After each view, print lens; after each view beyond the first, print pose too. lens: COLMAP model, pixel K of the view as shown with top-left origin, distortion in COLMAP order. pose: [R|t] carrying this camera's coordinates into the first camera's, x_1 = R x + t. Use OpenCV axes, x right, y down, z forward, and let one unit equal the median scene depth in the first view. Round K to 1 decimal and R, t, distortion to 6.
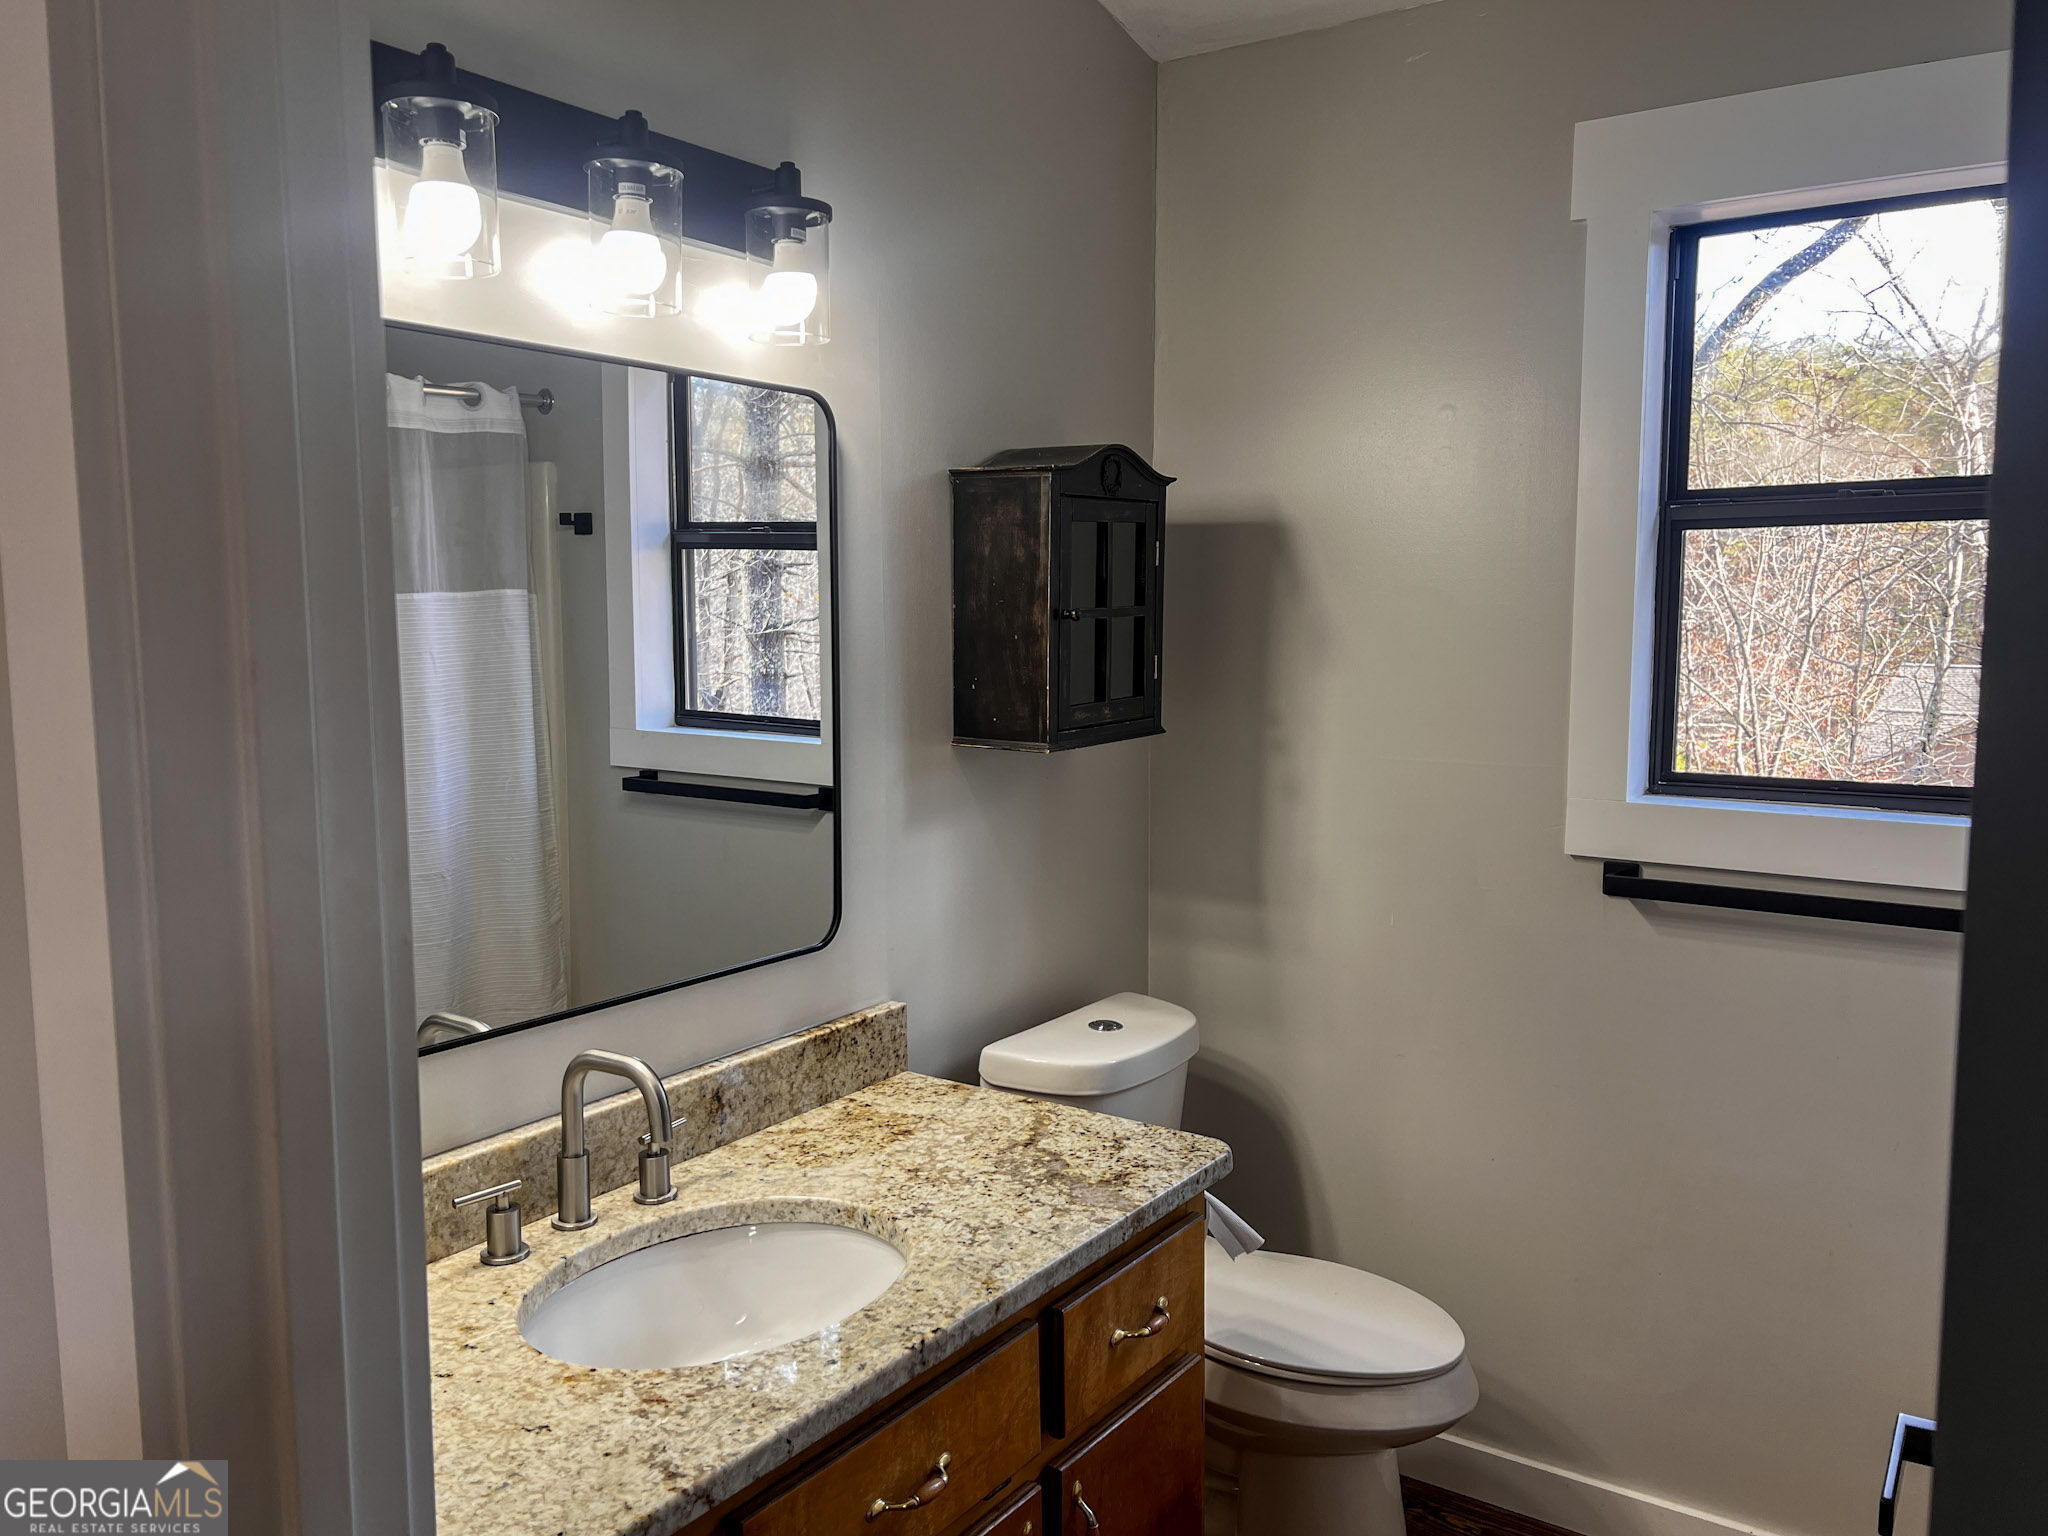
lens RADIAL K [[1622.7, 0, 1012.7], [0, 1622.7, 770.0], [0, 0, 1]] dist [0.030654, -0.001115]
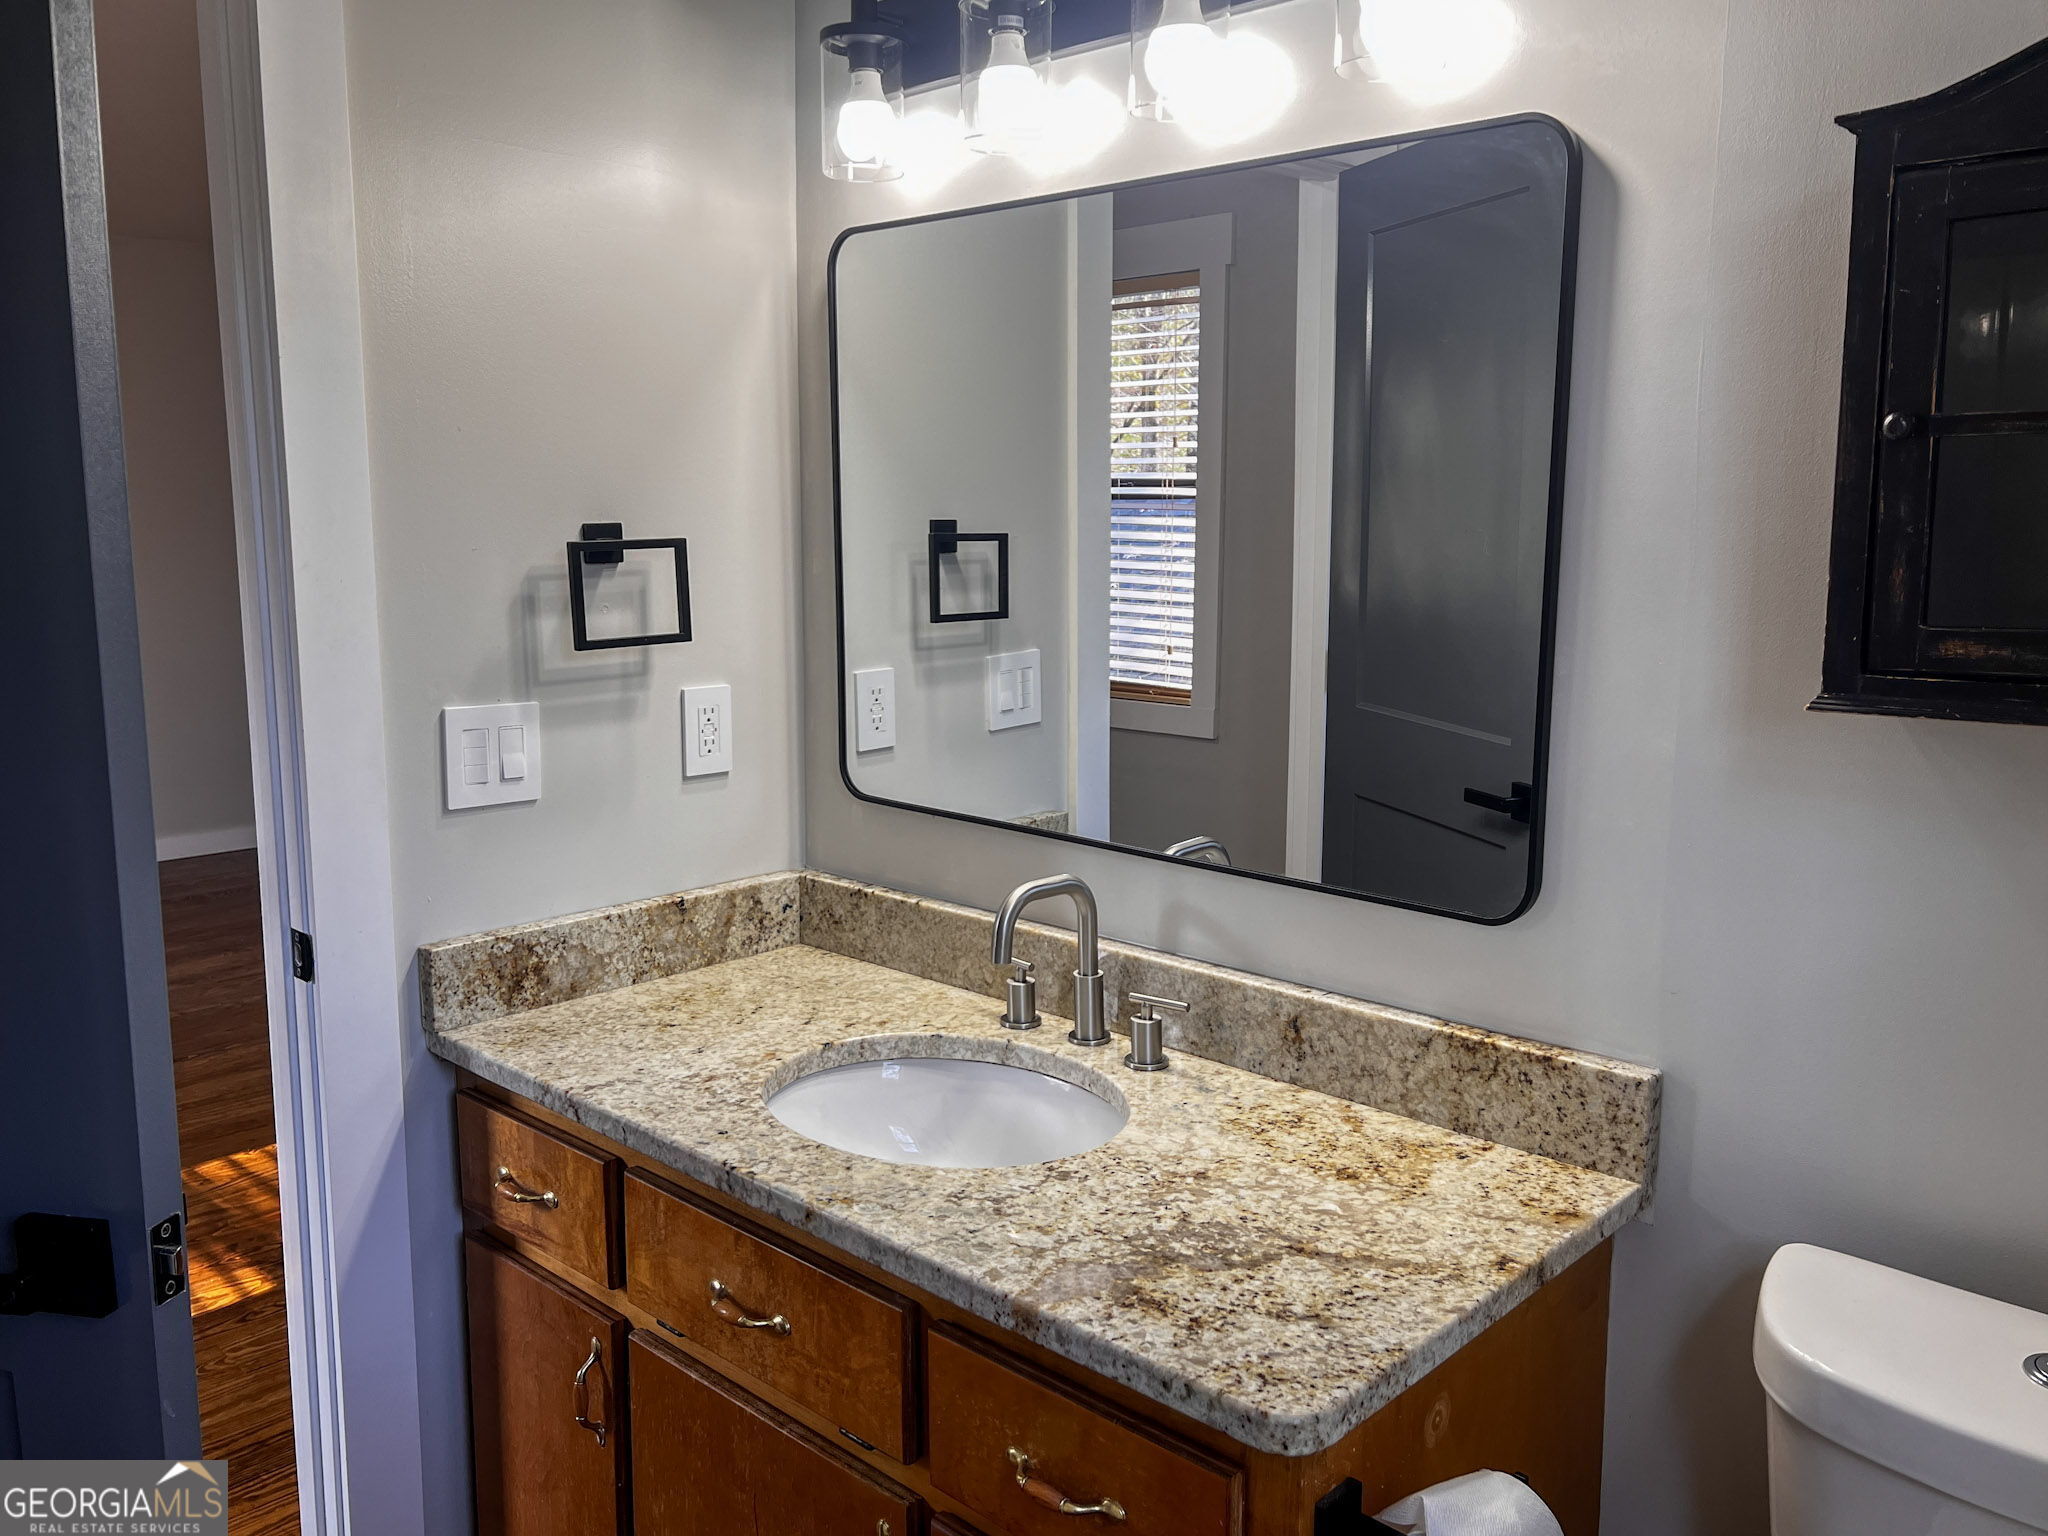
lens RADIAL K [[1622.7, 0, 1013.3], [0, 1622.7, 758.0], [0, 0, 1]] dist [0.030654, -0.001115]
pose [[-0.144646, 0.170723, -0.974644, 0.640285], [-0.108859, 0.976278, 0.187165, -0.077222], [0.983477, 0.133172, -0.122630, 0.941810]]
